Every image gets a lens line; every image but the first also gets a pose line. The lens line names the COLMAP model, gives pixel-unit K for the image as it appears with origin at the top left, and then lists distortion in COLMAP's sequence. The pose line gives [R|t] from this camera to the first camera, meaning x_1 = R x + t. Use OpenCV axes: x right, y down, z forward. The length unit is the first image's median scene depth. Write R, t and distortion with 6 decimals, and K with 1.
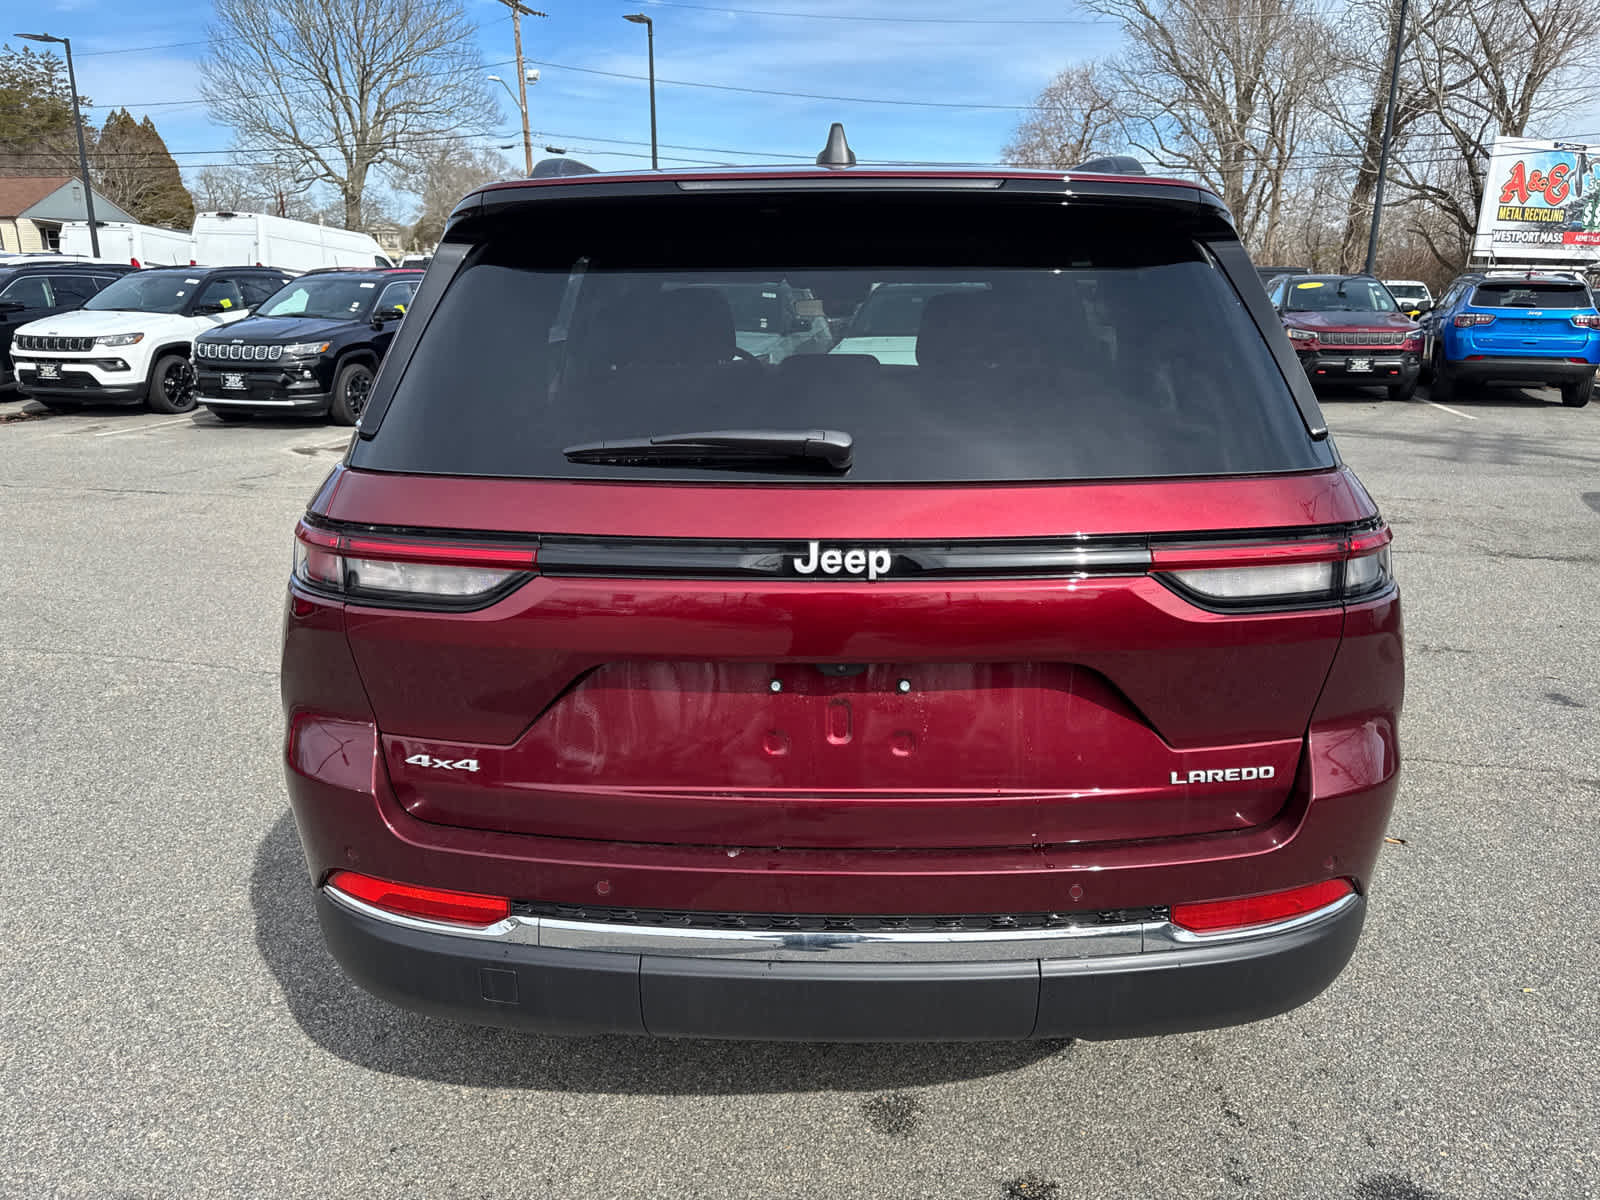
lens RADIAL K [[1161.1, 0, 800.7], [0, 1161.1, 608.8], [0, 0, 1]] dist [0.017904, -0.018339]
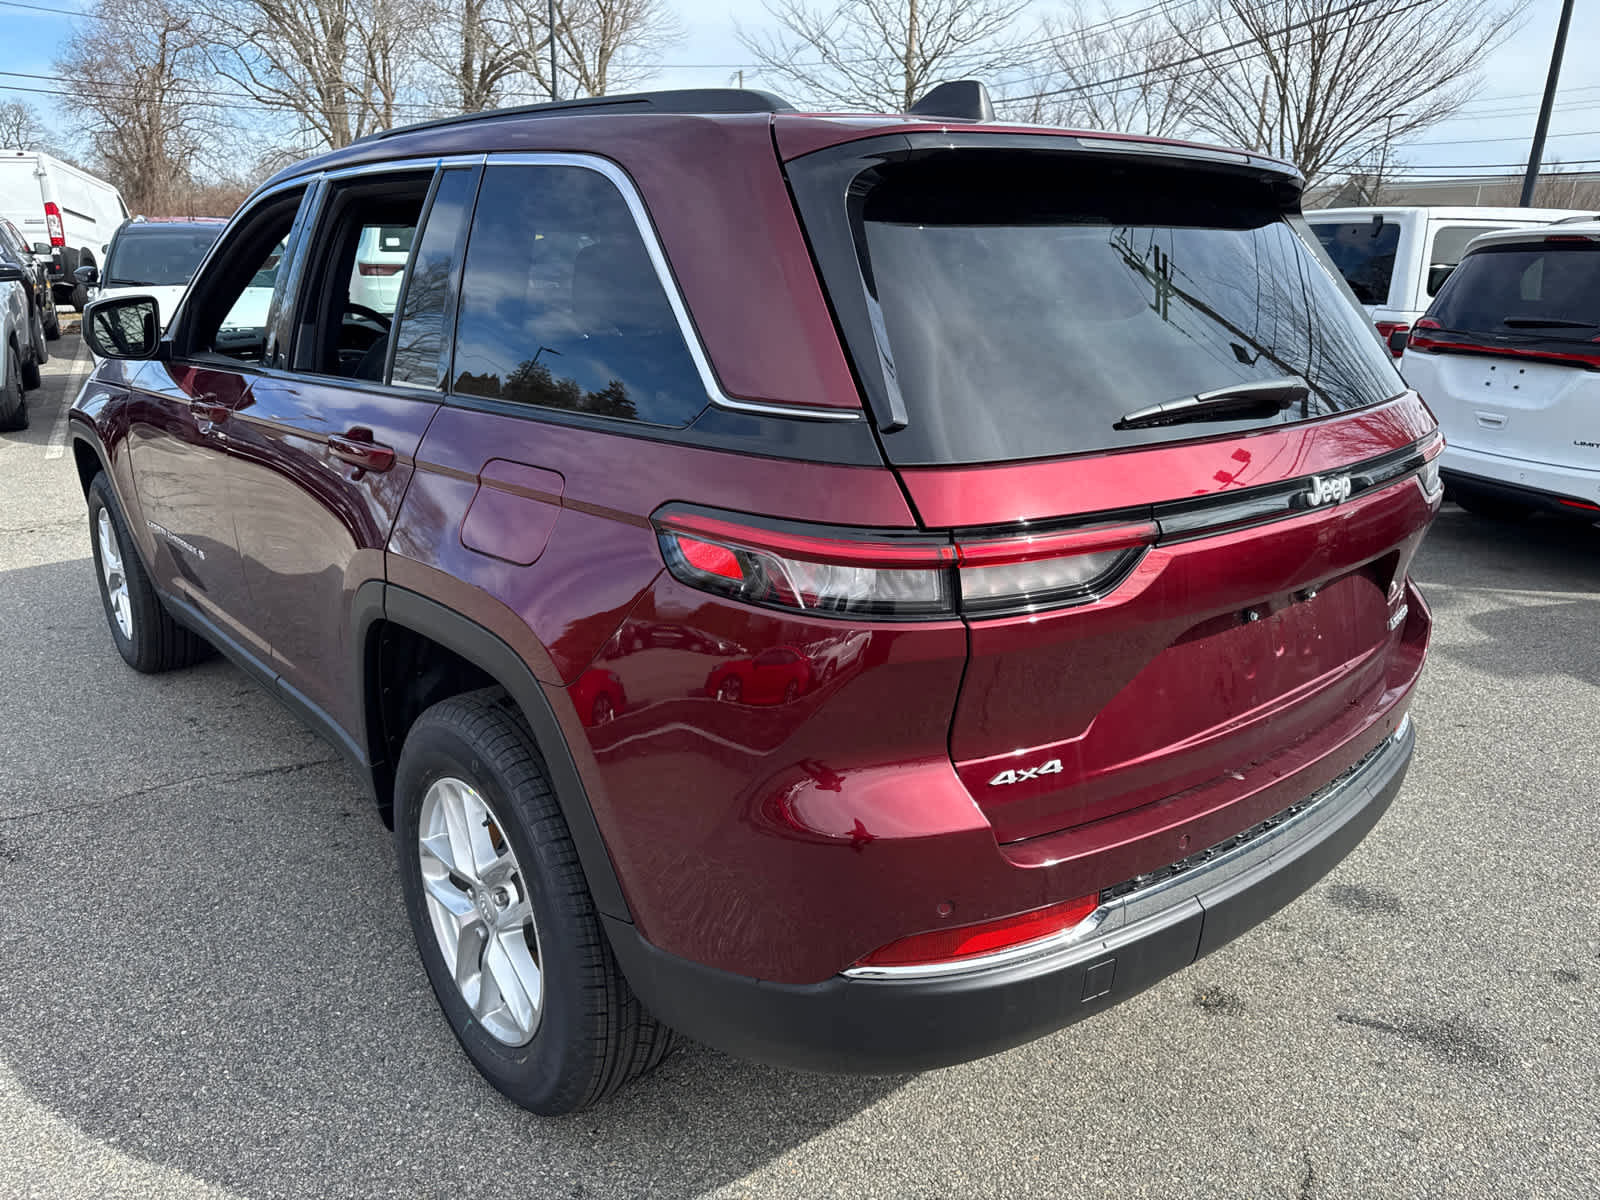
lens RADIAL K [[1161.1, 0, 807.2], [0, 1161.1, 613.6], [0, 0, 1]] dist [0.017904, -0.018339]
pose [[0.742797, -0.194294, 0.640705, -0.139528], [0.164989, 0.980574, 0.106081, -0.016210], [-0.648869, 0.026912, 0.760424, 0.058001]]
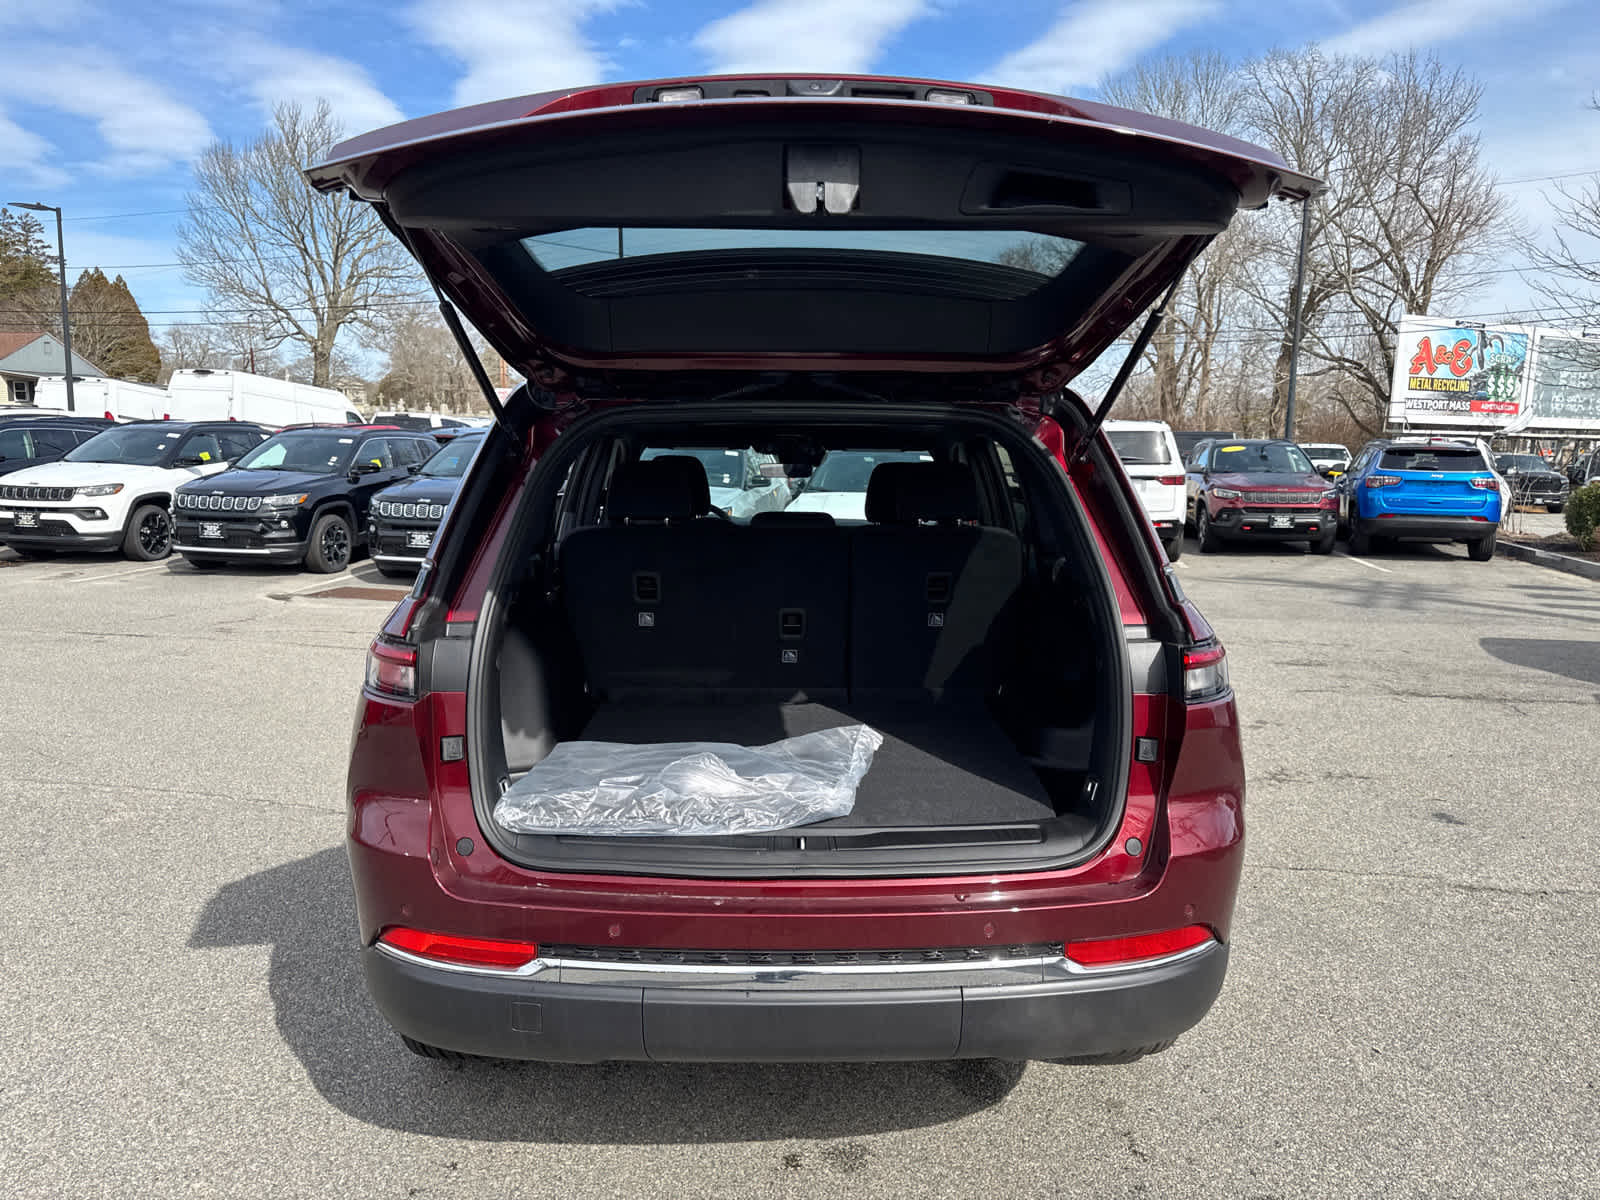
lens RADIAL K [[1161.1, 0, 801.4], [0, 1161.1, 611.6], [0, 0, 1]] dist [0.017904, -0.018339]
pose [[0.999289, 0.003221, 0.037571, -0.002296], [0.001526, 0.992076, -0.125631, 0.007714], [-0.037678, 0.125599, 0.991365, -0.039568]]
